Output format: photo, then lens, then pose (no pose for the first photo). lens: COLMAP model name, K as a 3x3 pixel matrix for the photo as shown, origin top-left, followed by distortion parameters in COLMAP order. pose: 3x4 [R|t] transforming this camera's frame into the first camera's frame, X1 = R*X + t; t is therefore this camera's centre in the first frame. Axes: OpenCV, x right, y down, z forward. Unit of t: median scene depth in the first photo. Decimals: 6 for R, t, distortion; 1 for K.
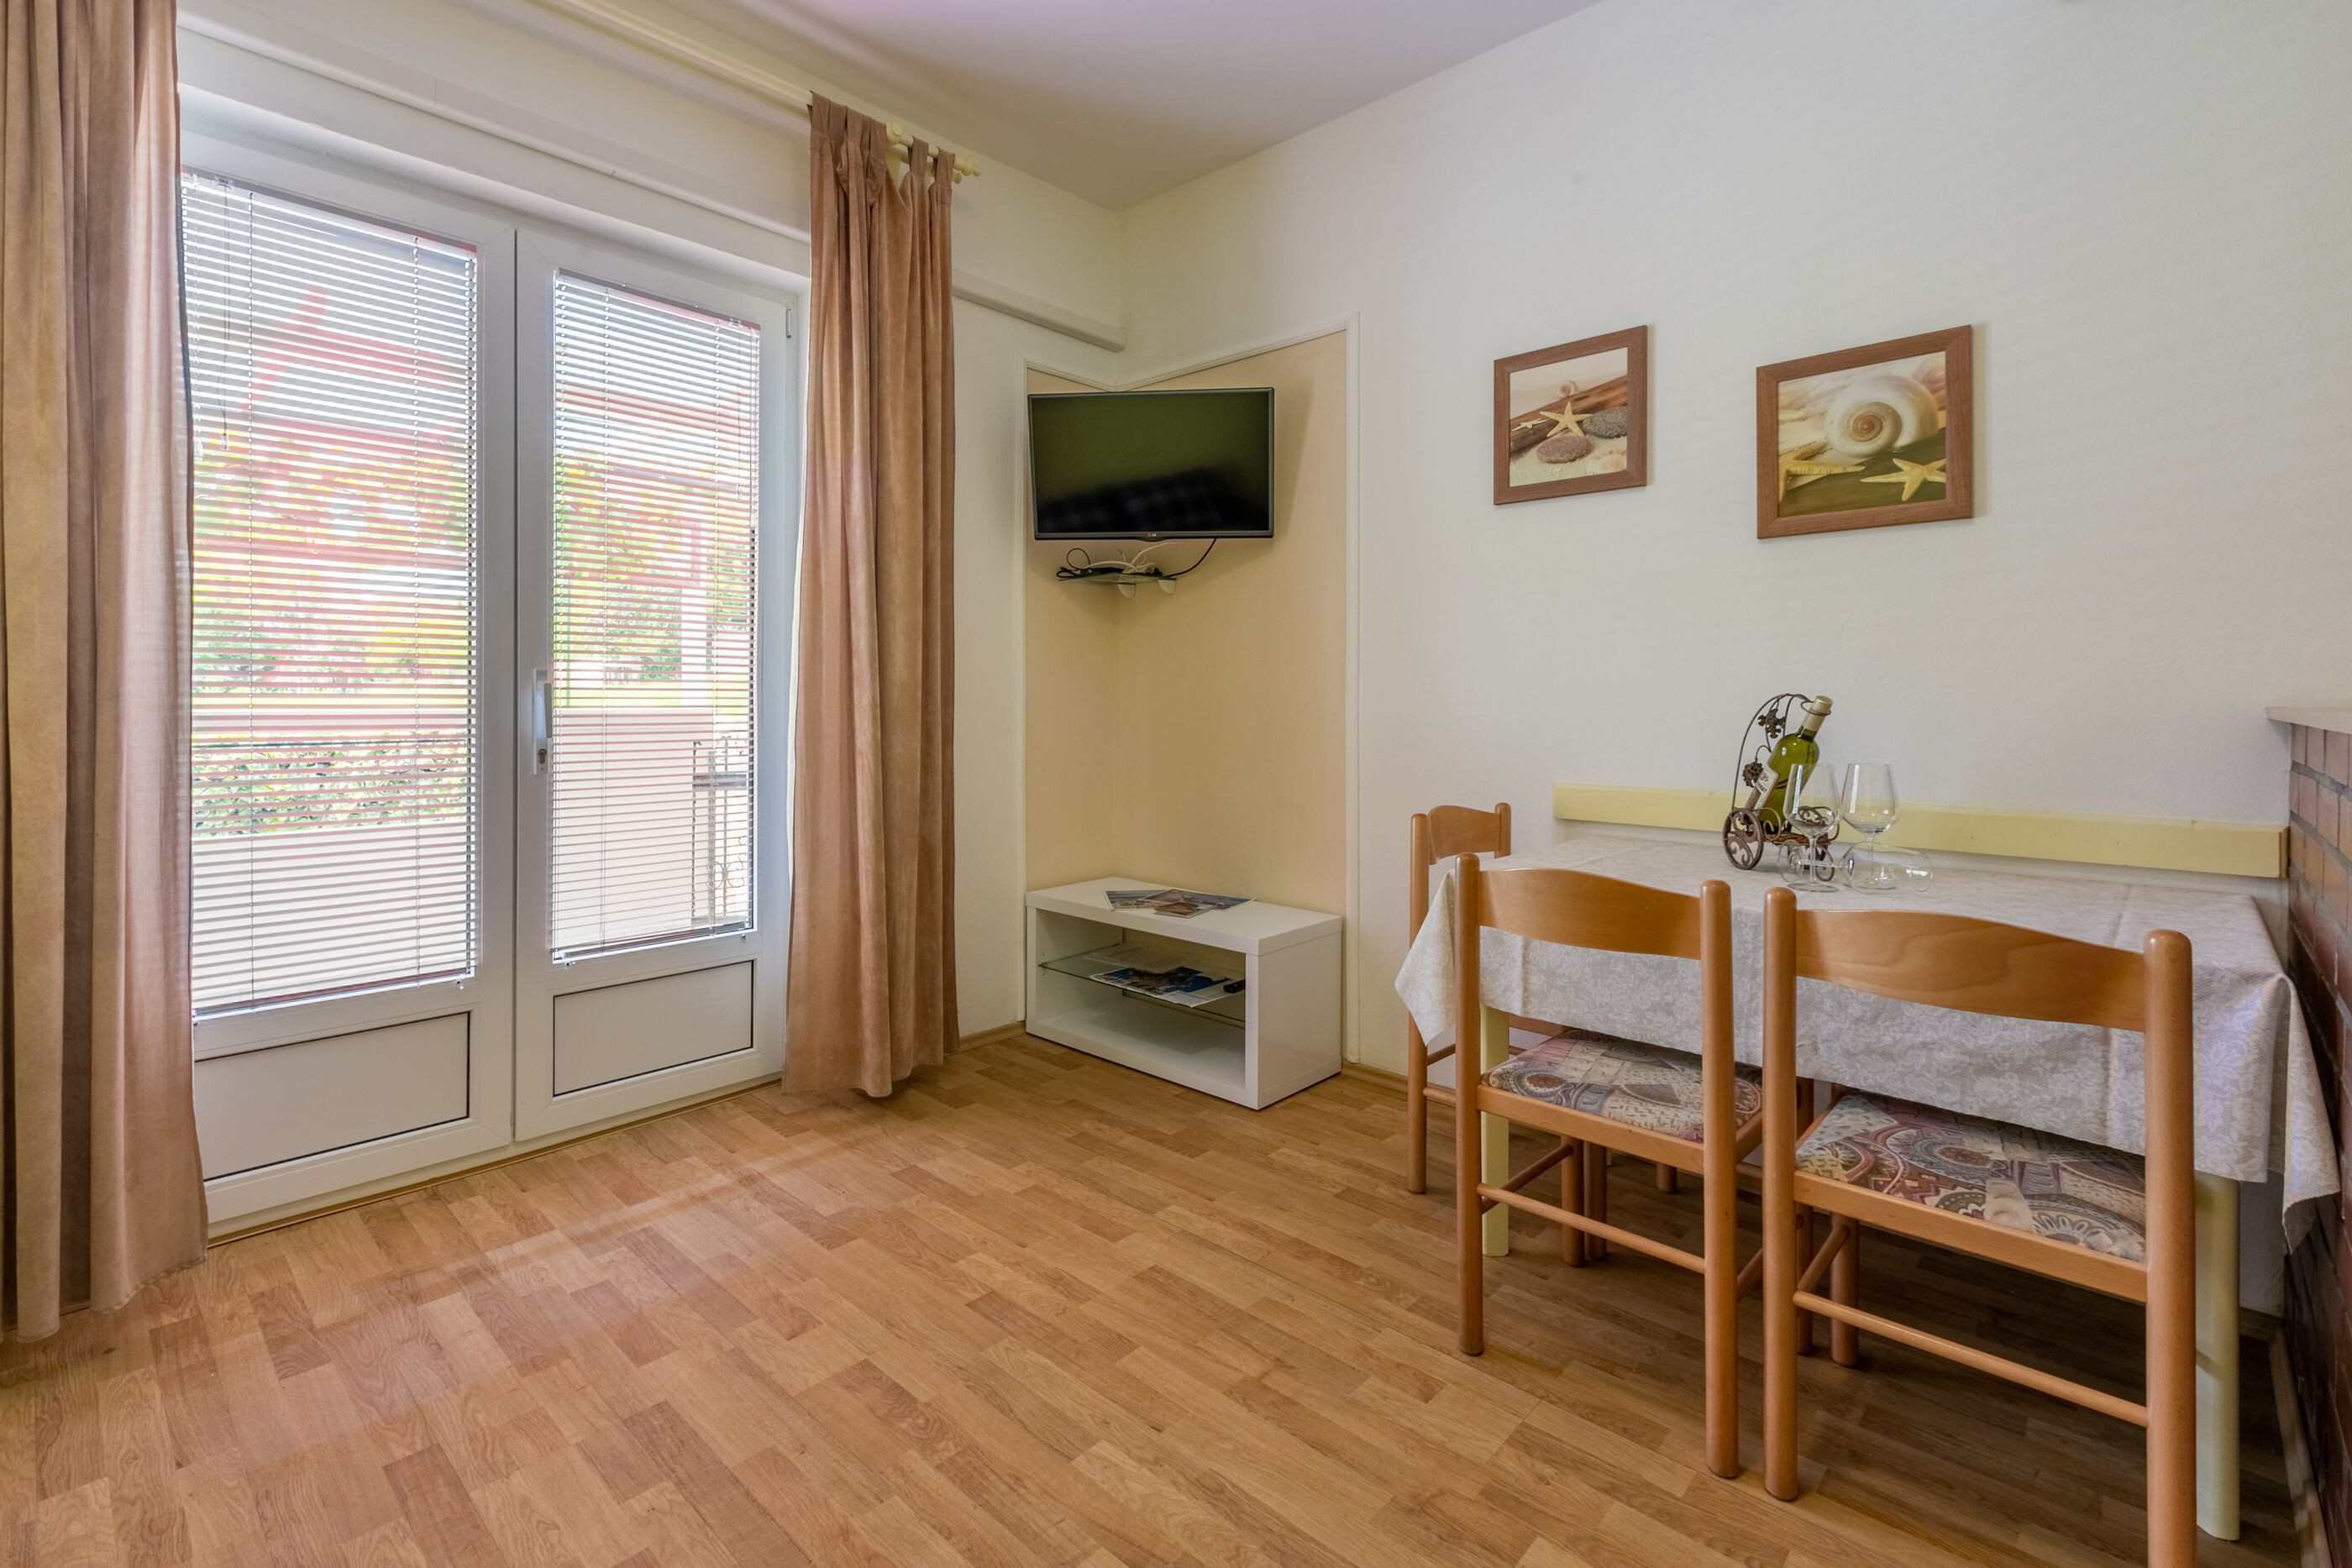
lens RADIAL K [[1068.3, 0, 1178.5], [0, 1068.3, 708.7], [0, 0, 1]] dist [0.011401, -0.014828]
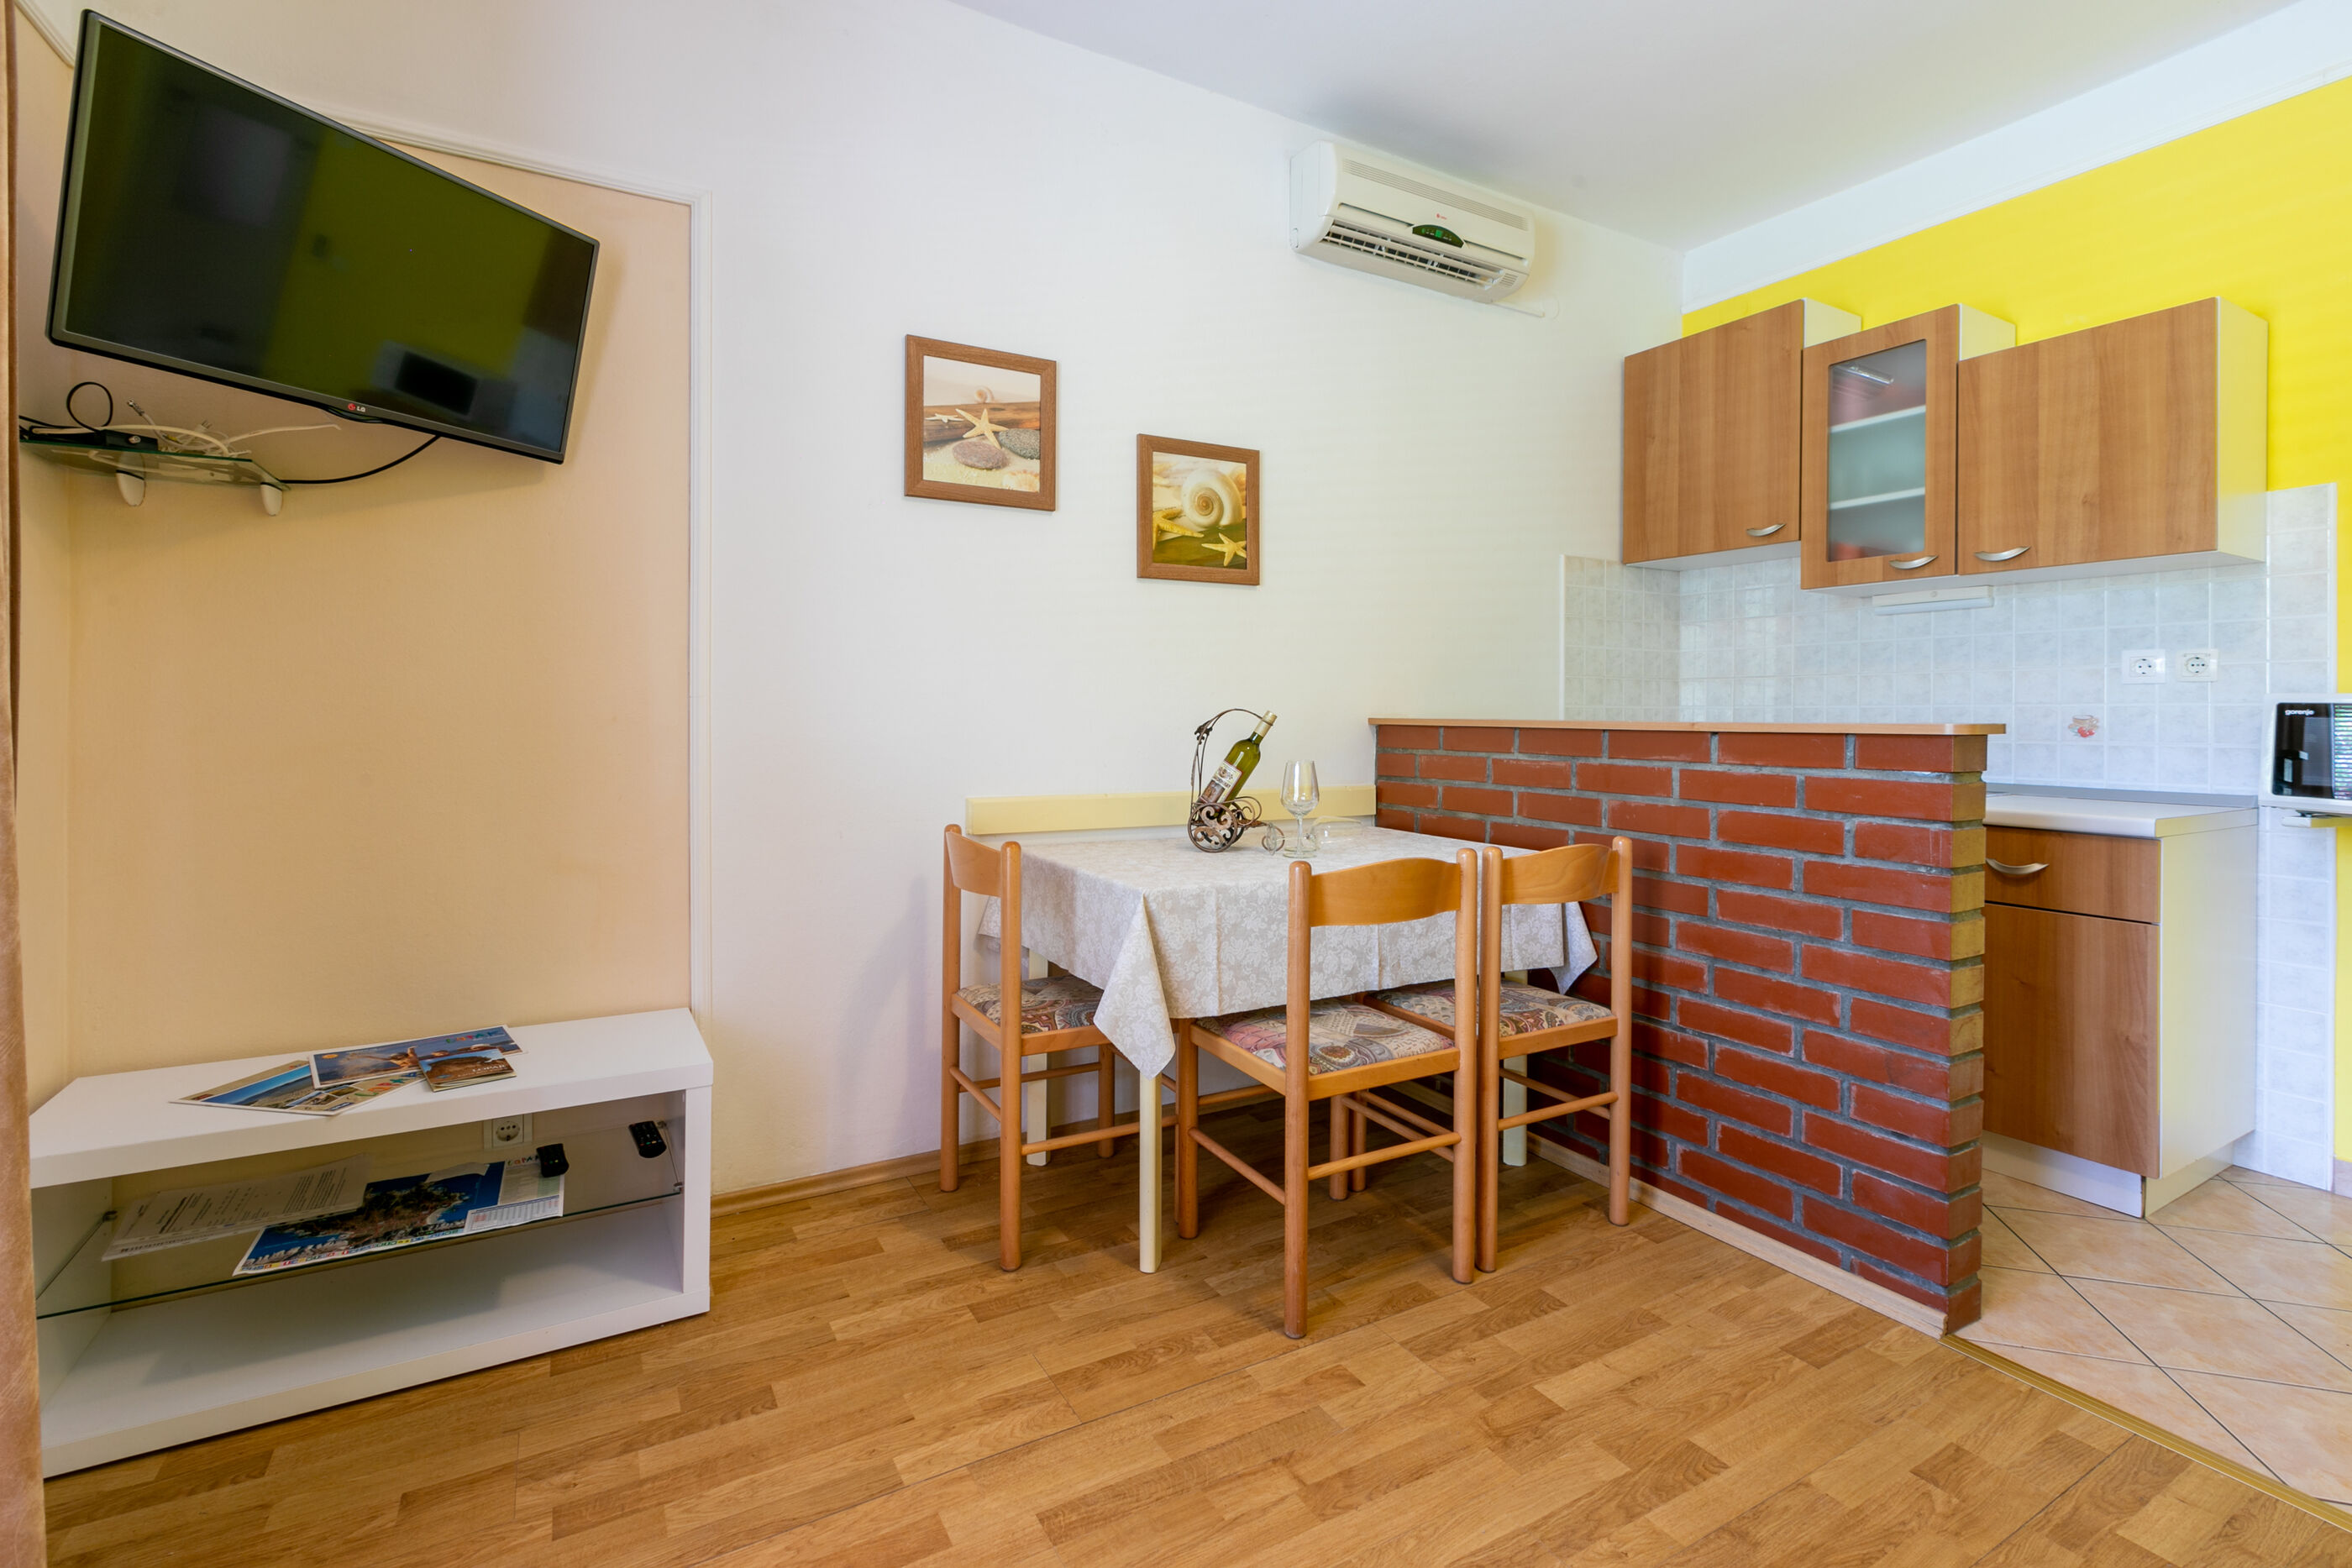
lens RADIAL K [[1060.7, 0, 1169.0], [0, 1060.7, 715.3], [0, 0, 1]] dist [0.002131, -0.000593]
pose [[0.302248, -0.004137, 0.953221, -0.535675], [0.002416, 0.999991, 0.003574, -0.008744], [-0.953226, 0.001223, 0.302255, 0.569043]]
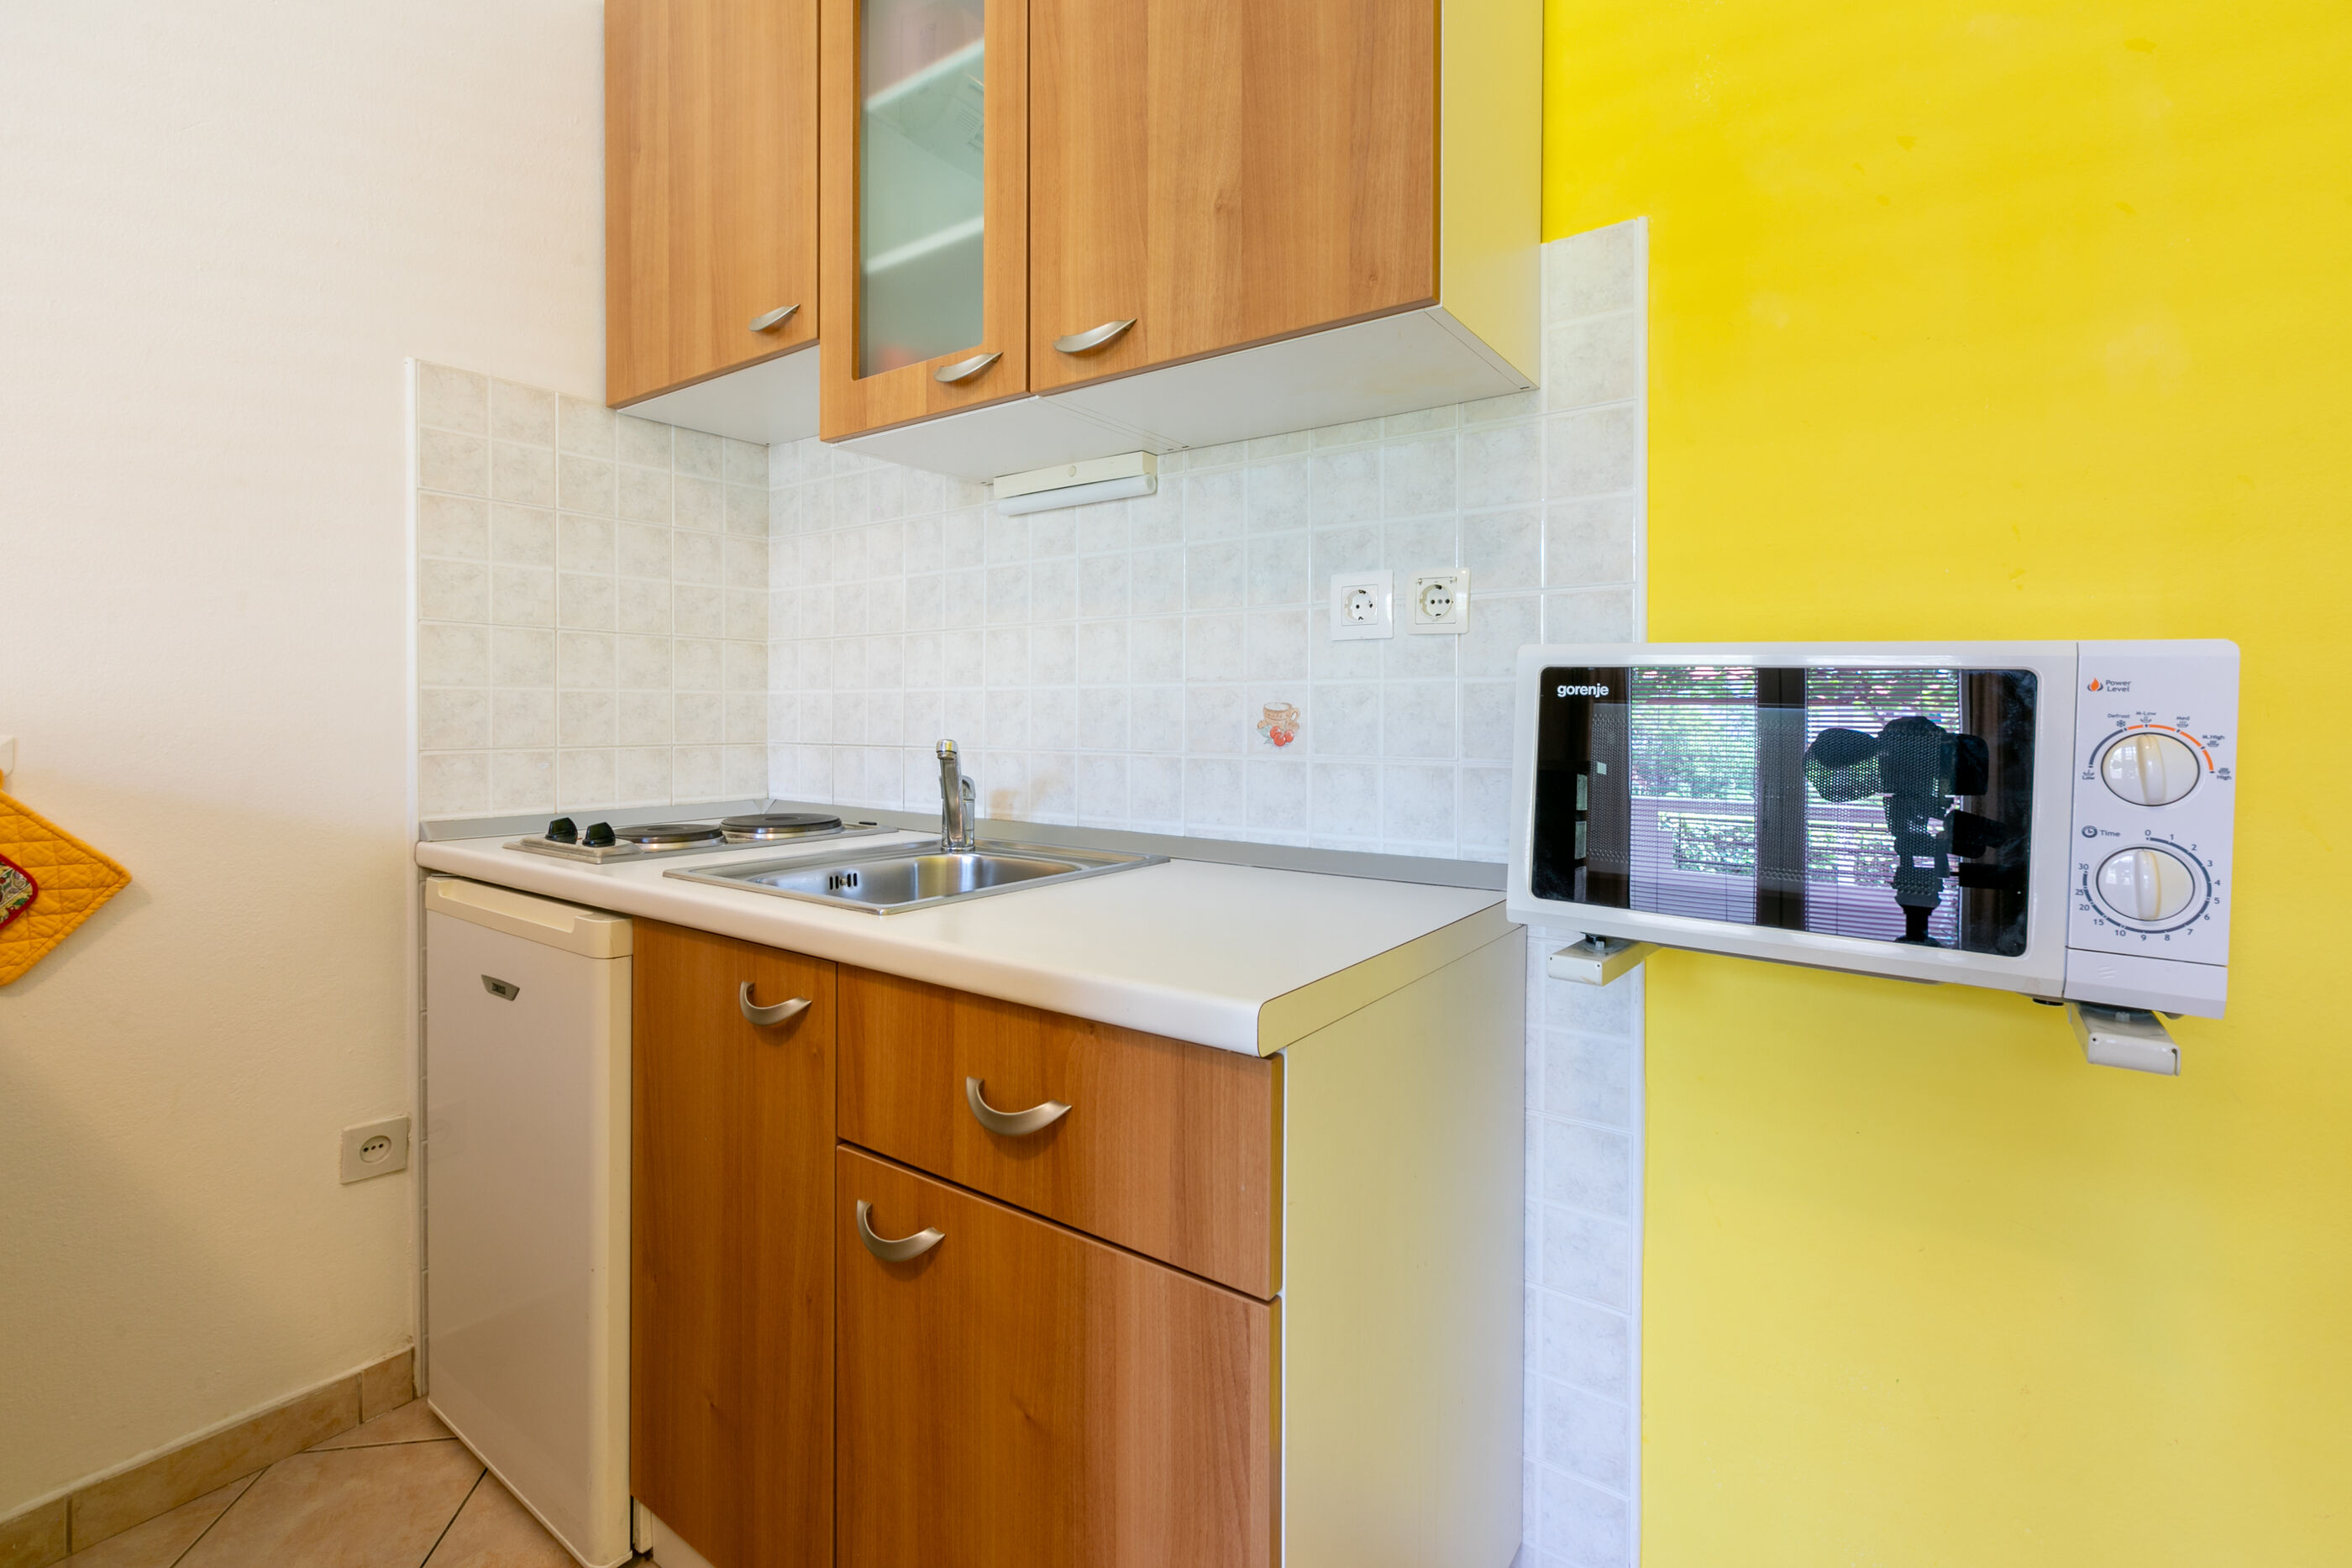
lens RADIAL K [[1063.7, 0, 1161.1], [0, 1063.7, 724.2], [0, 0, 1]] dist [0.002318, 0.000011]
pose [[-0.106868, -0.017025, 0.994127, 0.274459], [0.004197, 0.999837, 0.017574, -0.001399], [-0.994264, 0.006051, -0.106779, 0.104755]]
